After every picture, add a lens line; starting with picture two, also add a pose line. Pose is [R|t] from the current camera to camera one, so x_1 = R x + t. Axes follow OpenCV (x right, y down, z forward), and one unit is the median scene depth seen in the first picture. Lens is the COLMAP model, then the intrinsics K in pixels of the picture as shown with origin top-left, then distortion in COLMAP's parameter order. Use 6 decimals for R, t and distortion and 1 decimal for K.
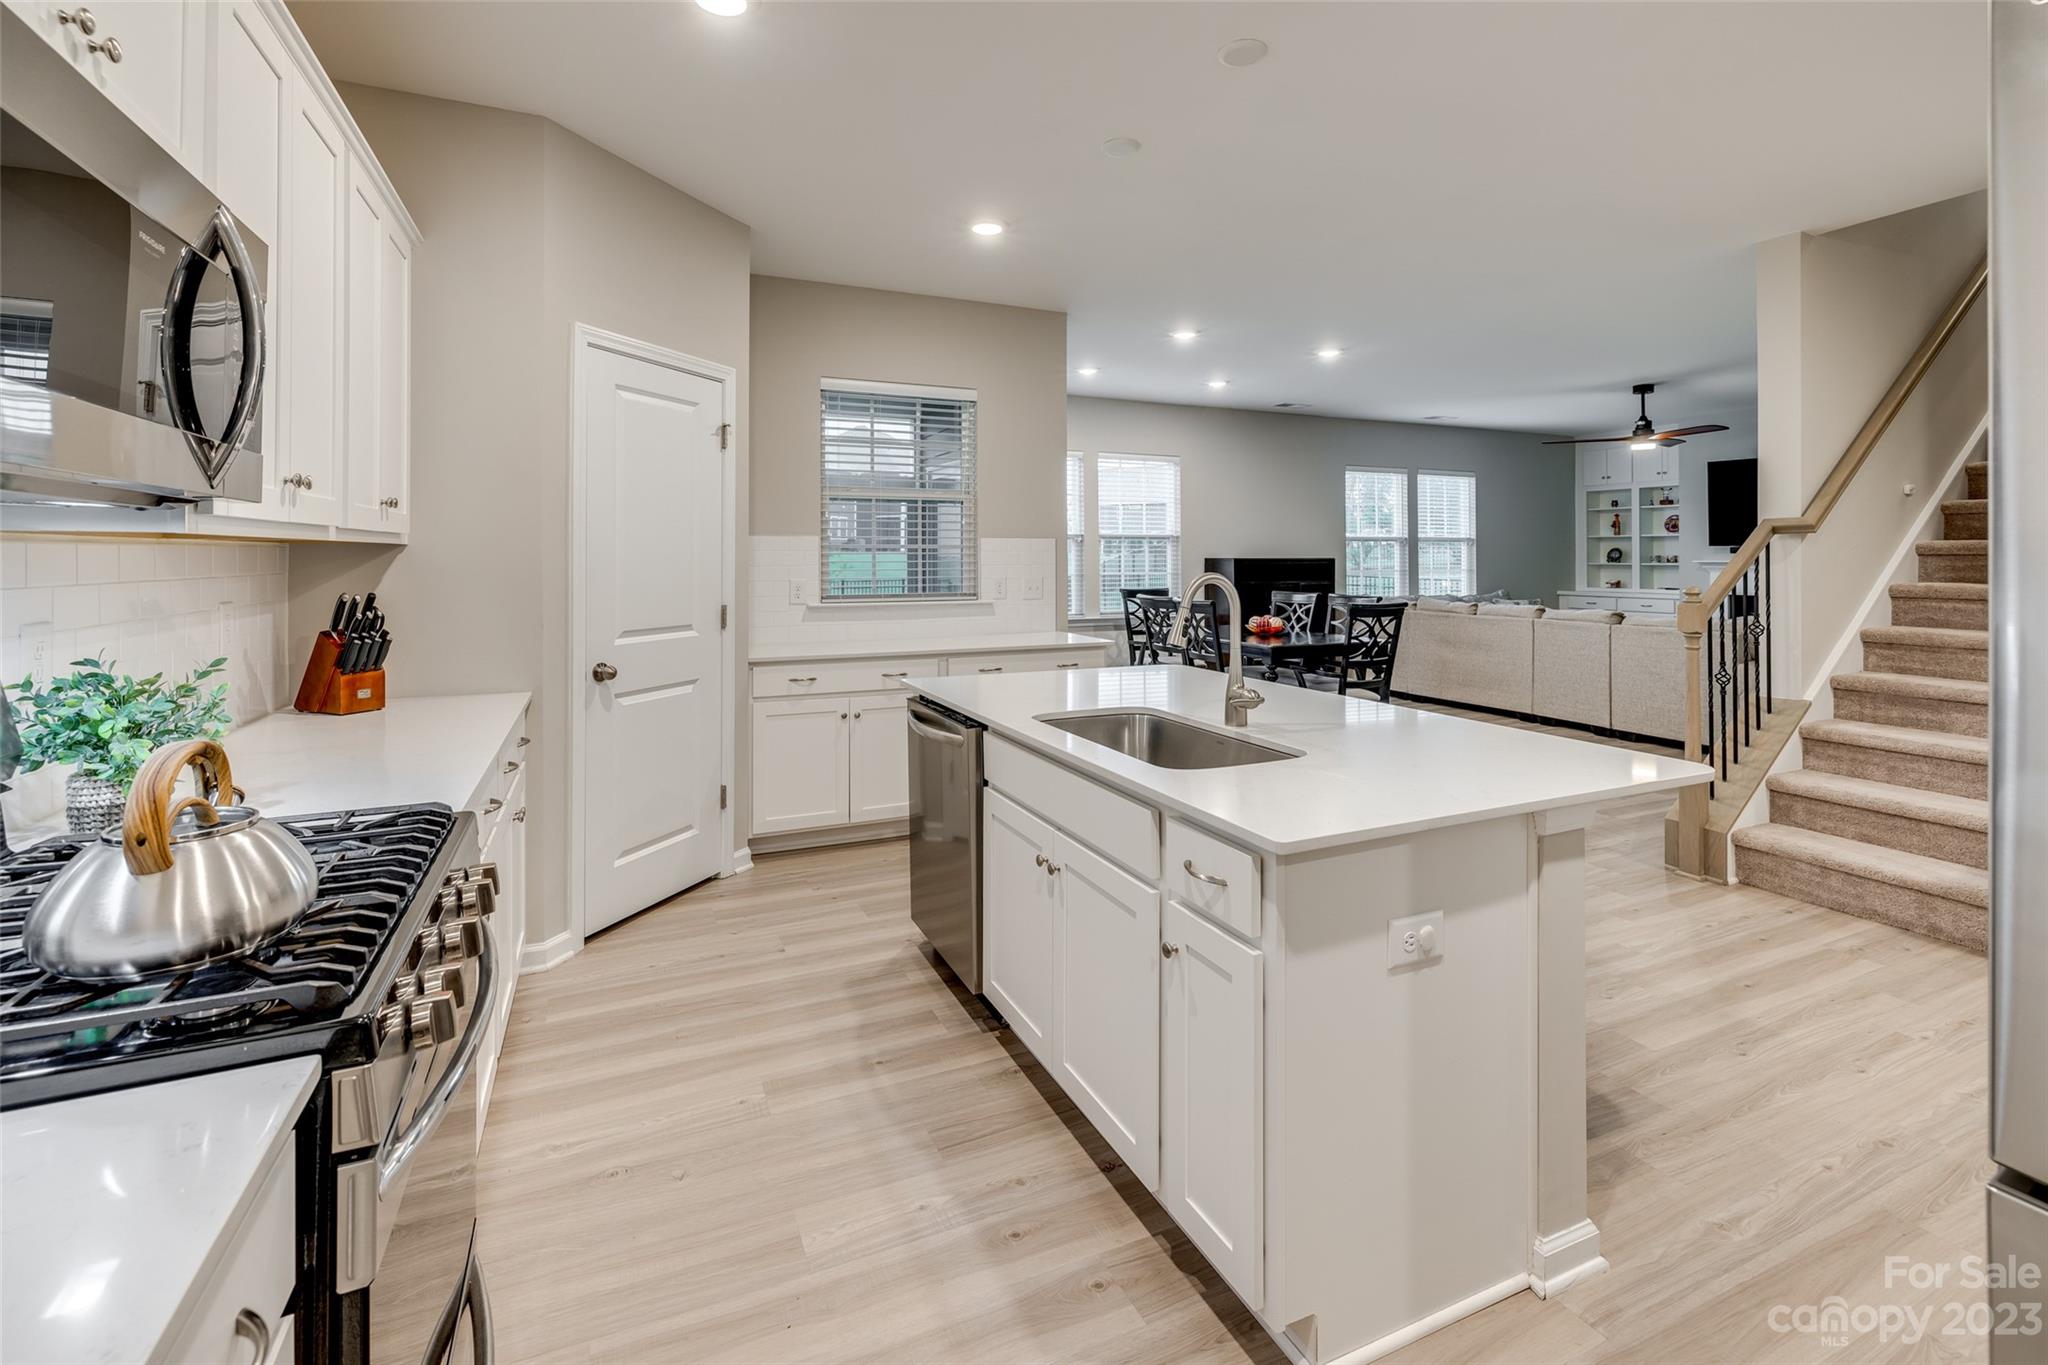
lens RADIAL K [[917.5, 0, 1029.9], [0, 917.5, 544.5], [0, 0, 1]] dist [-0.000723, 0.000015]
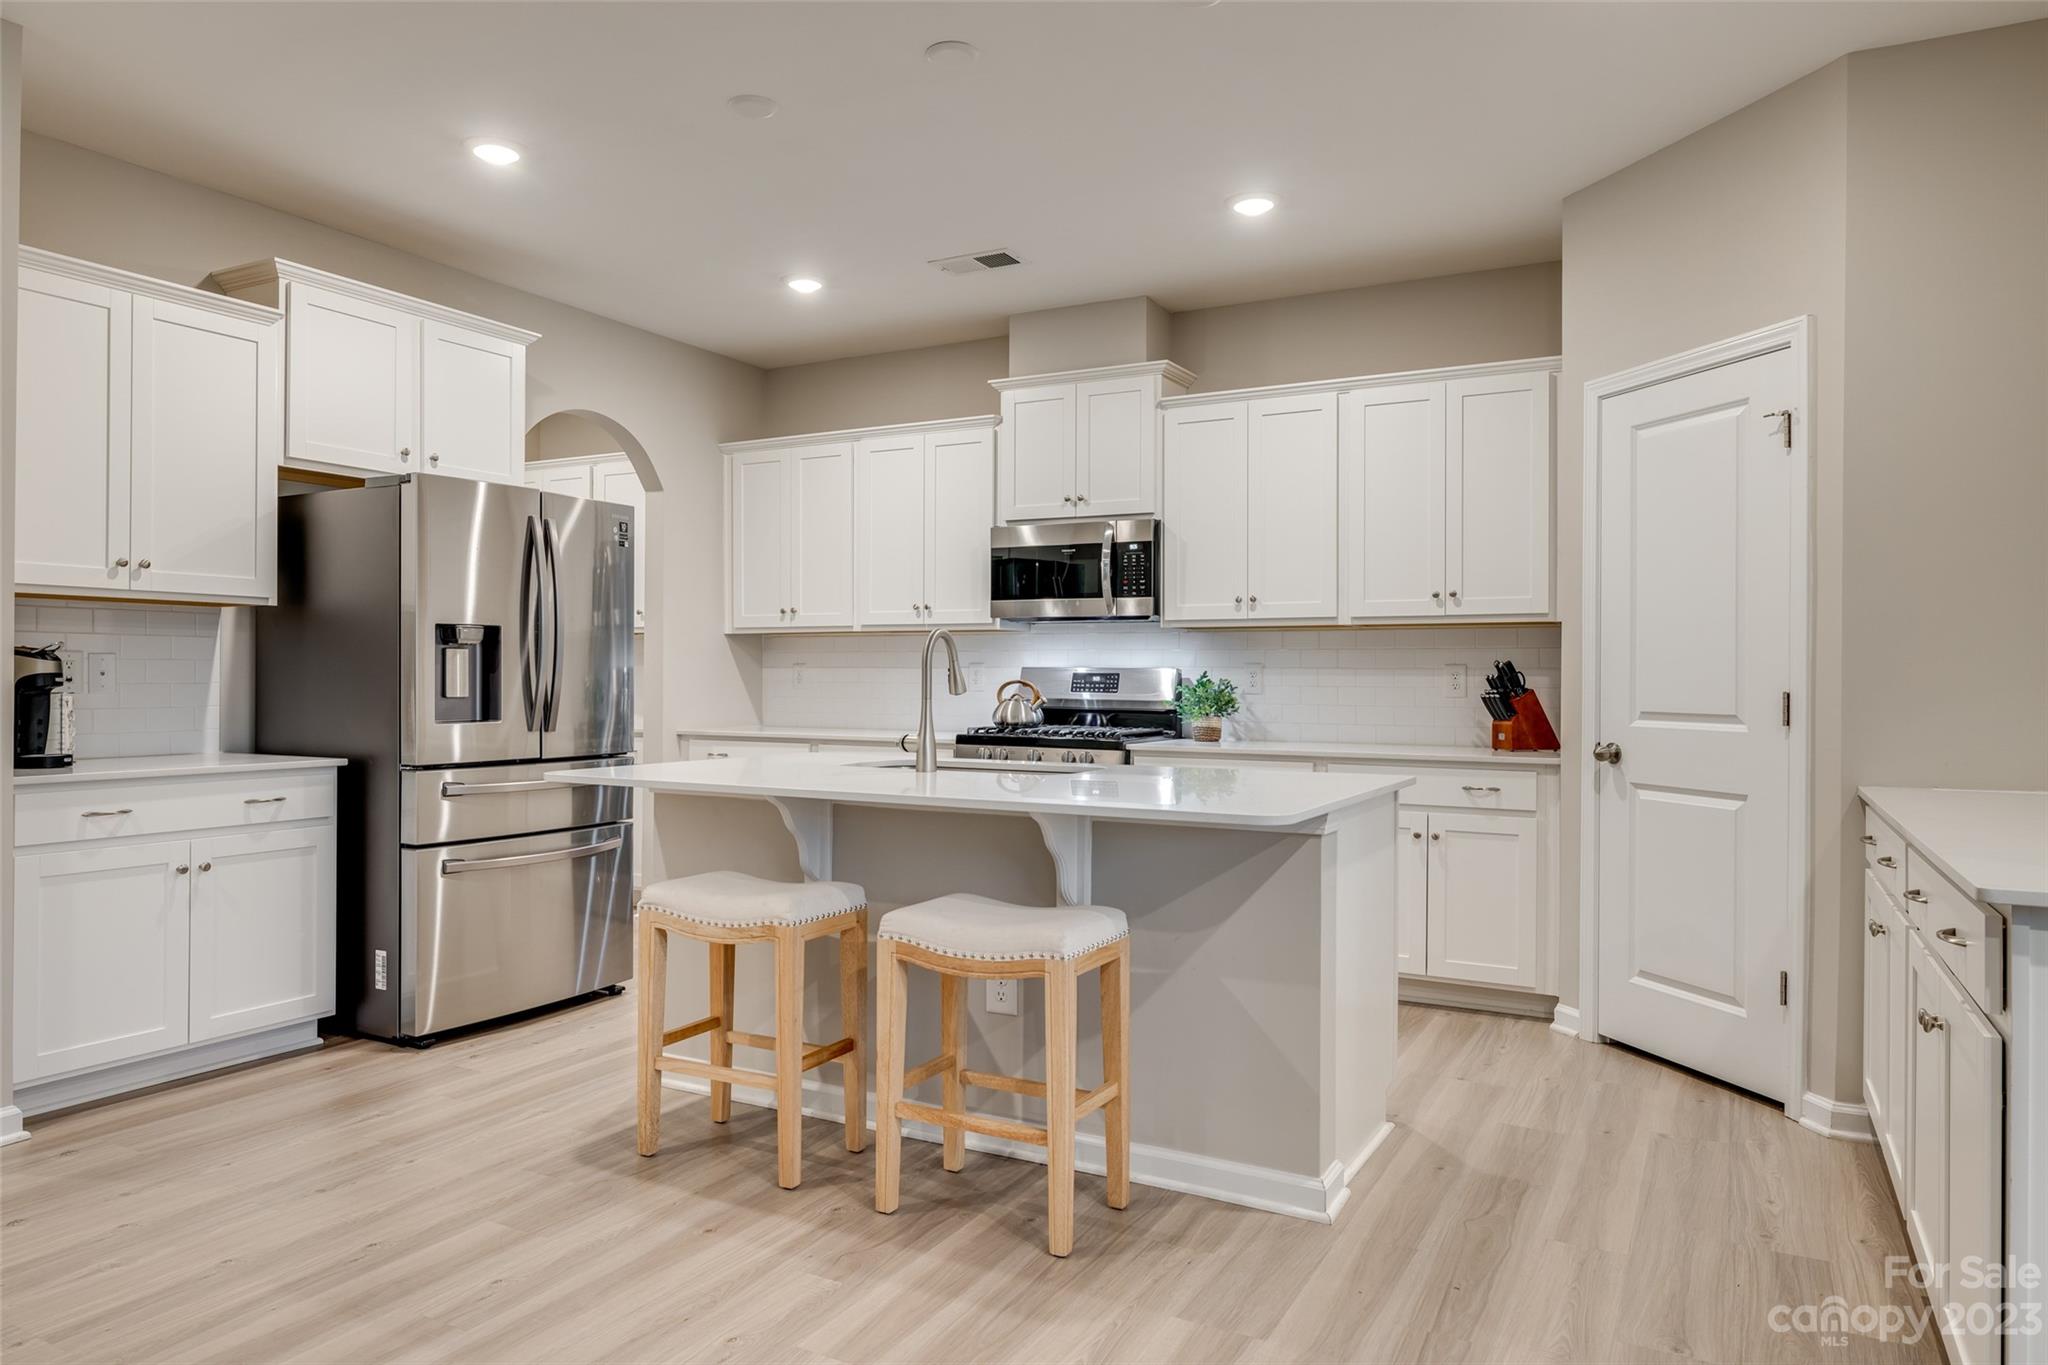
lens RADIAL K [[1307.2, 0, 1024.0], [0, 1307.2, 682.5], [0, 0, 1]] dist [-0.002745, -0.002925]
pose [[-0.797732, -0.005633, -0.602986, 0.676576], [-0.000463, 0.999962, -0.008730, 0.071092], [0.603012, -0.006685, -0.797704, 1.473888]]
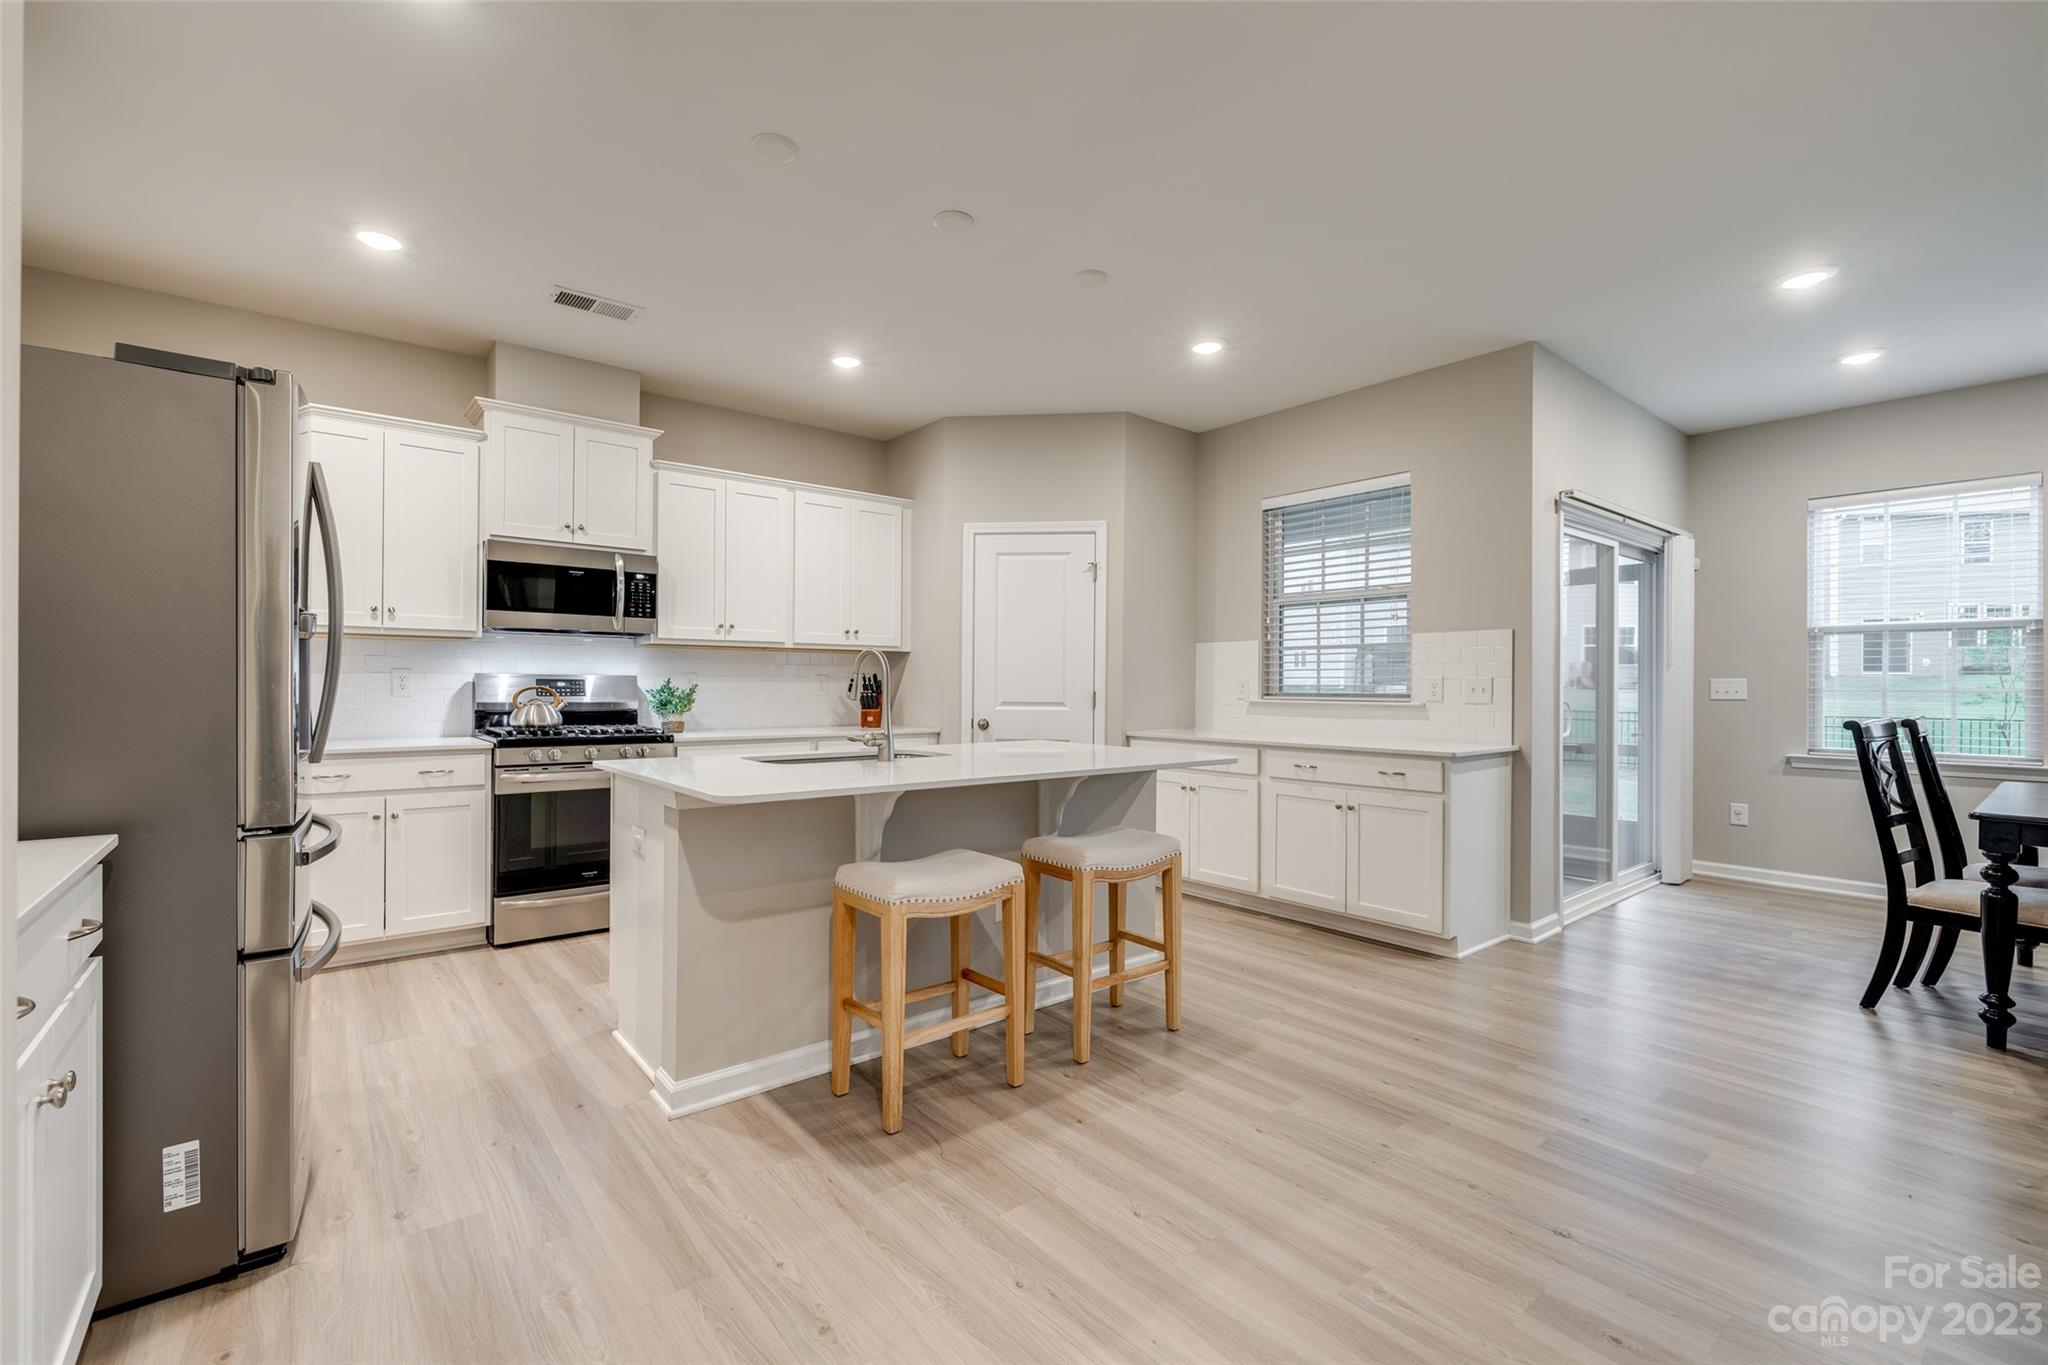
lens RADIAL K [[869.7, 0, 992.3], [0, 869.7, 690.4], [0, 0, 1]] dist [-0.001187, -0.000235]
pose [[0.235907, 0.006846, -0.971752, 0.973335], [0.006487, 0.999942, 0.008619, 0.054712], [0.971754, -0.008337, 0.235849, 0.556131]]
